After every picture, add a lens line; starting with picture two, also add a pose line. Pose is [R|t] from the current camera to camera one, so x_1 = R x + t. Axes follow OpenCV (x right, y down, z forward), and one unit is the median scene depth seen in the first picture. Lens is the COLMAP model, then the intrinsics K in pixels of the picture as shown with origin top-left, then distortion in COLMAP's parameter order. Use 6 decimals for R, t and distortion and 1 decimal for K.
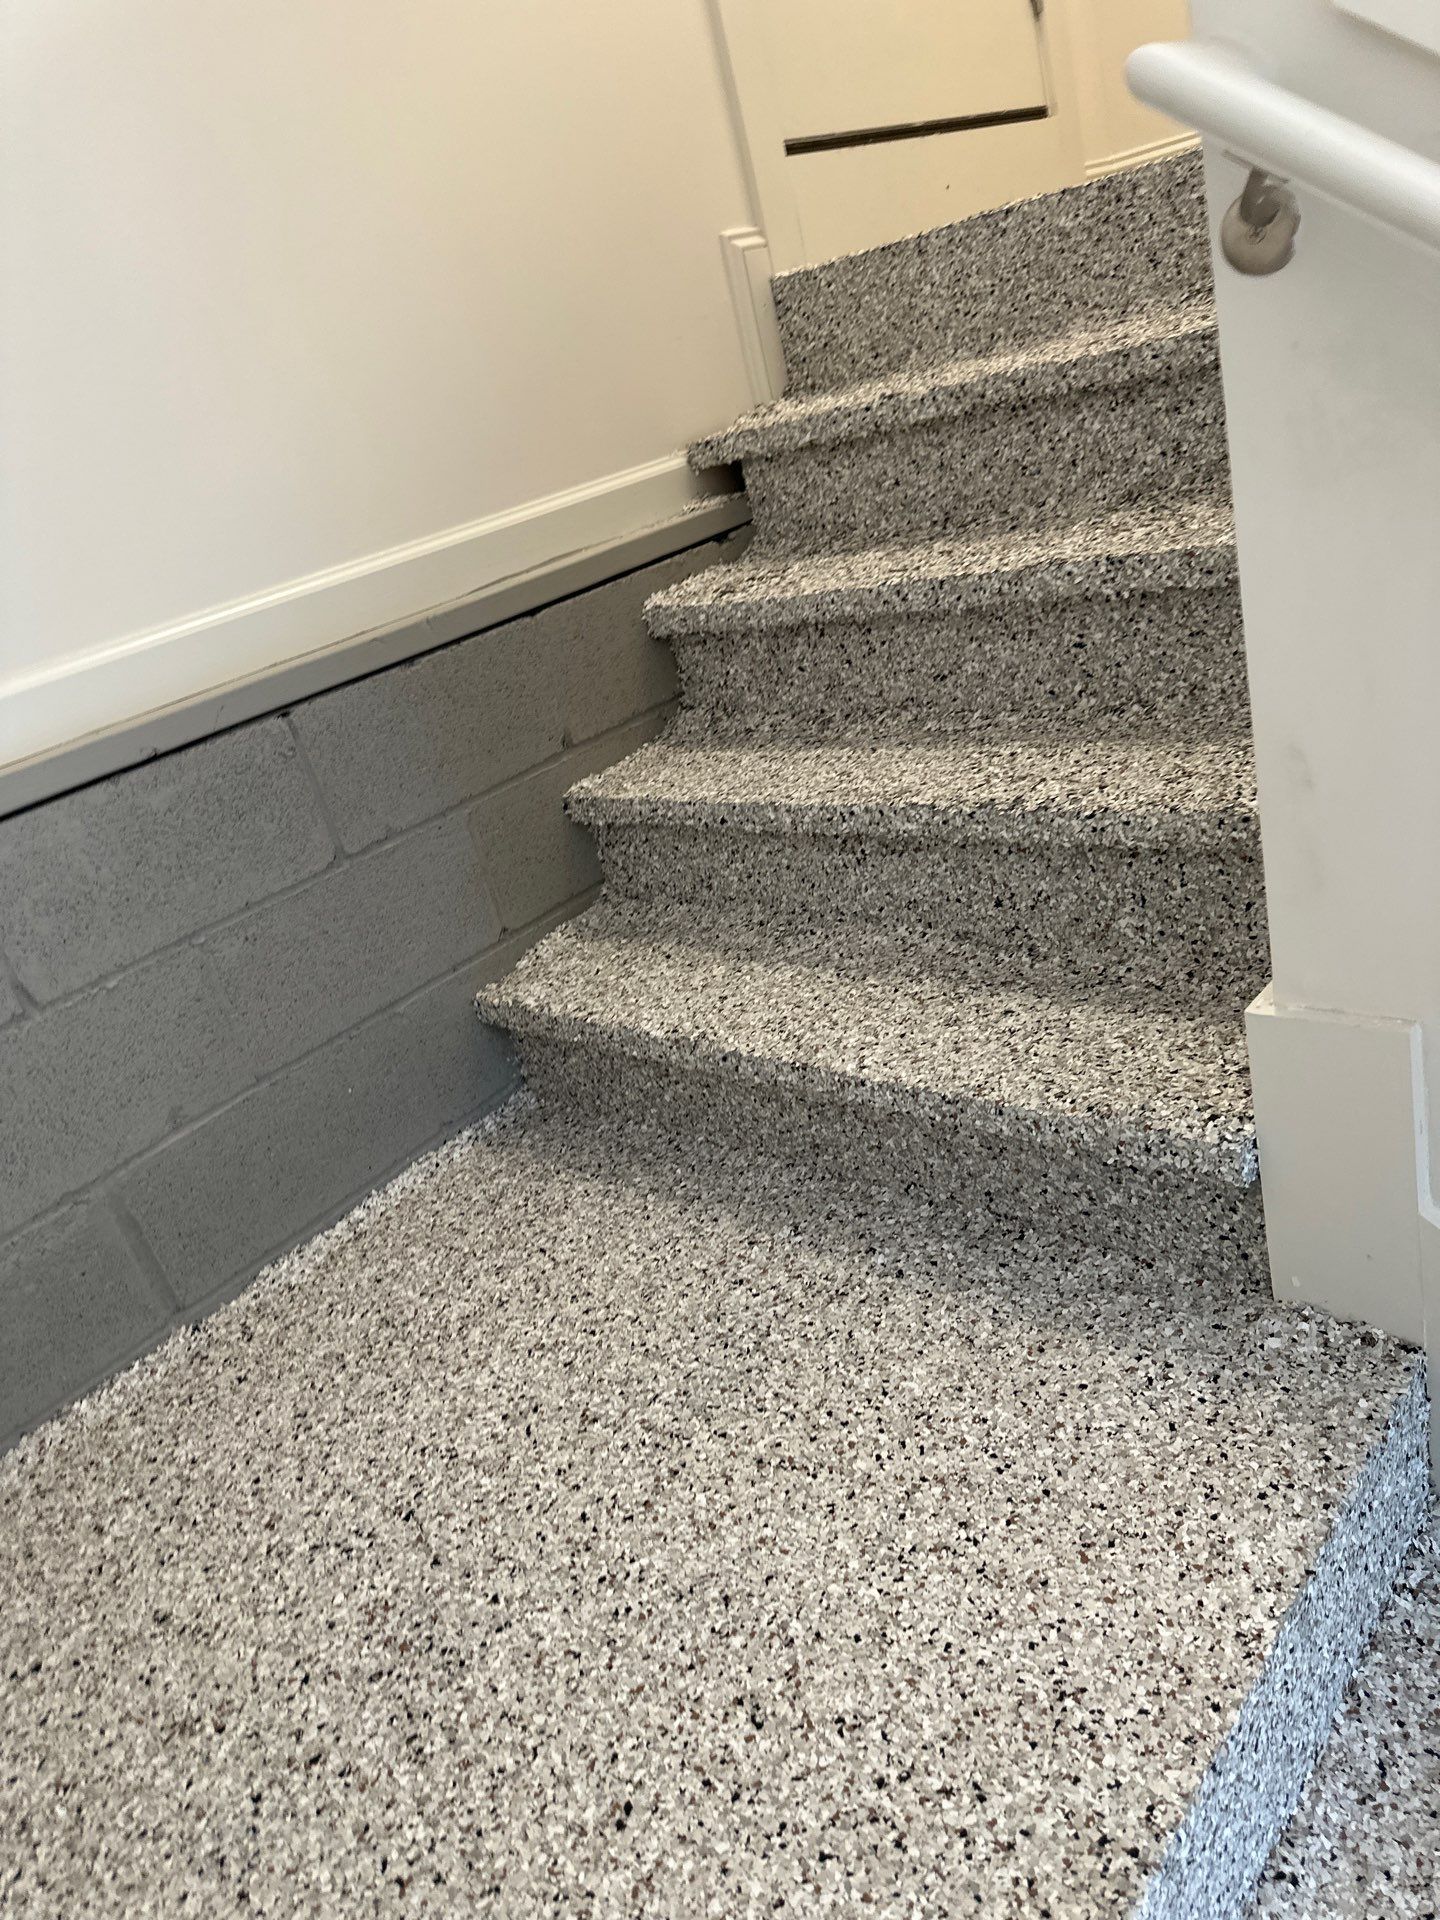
lens RADIAL K [[1337.4, 0, 712.2], [0, 1337.4, 949.6], [0, 0, 1]] dist [0.080822, -0.017613]
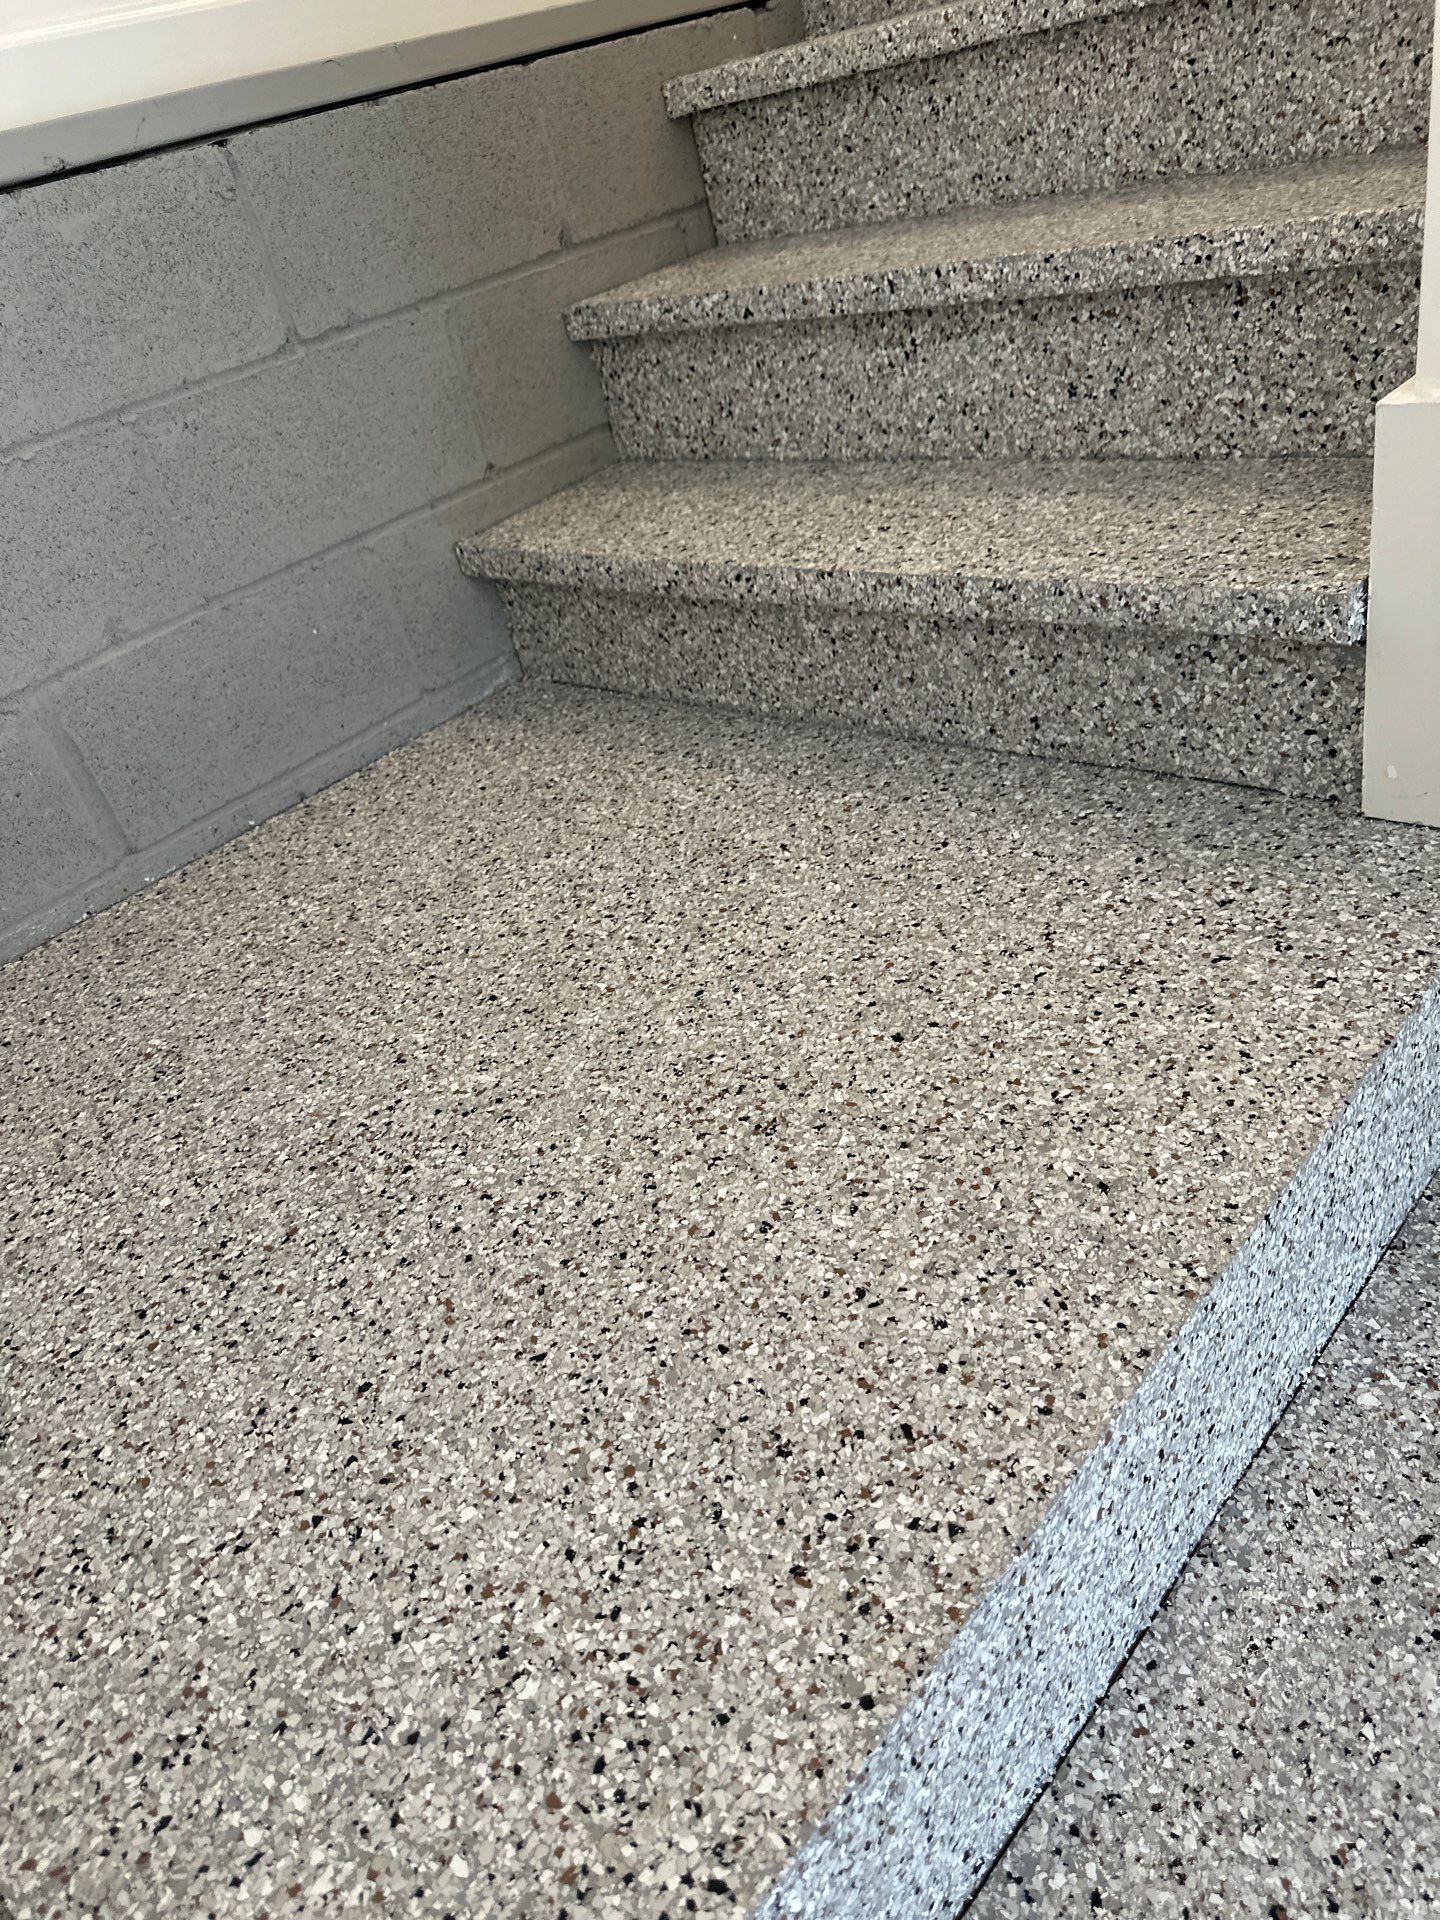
lens RADIAL K [[1369.3, 0, 715.5], [0, 1369.3, 955.5], [0, 0, 1]] dist [0.049164, -0.069524]
pose [[0.999402, 0.030288, -0.016658, 0.016527], [-0.026965, 0.984640, 0.172503, 0.163543], [0.021627, -0.171951, 0.984868, 0.086063]]
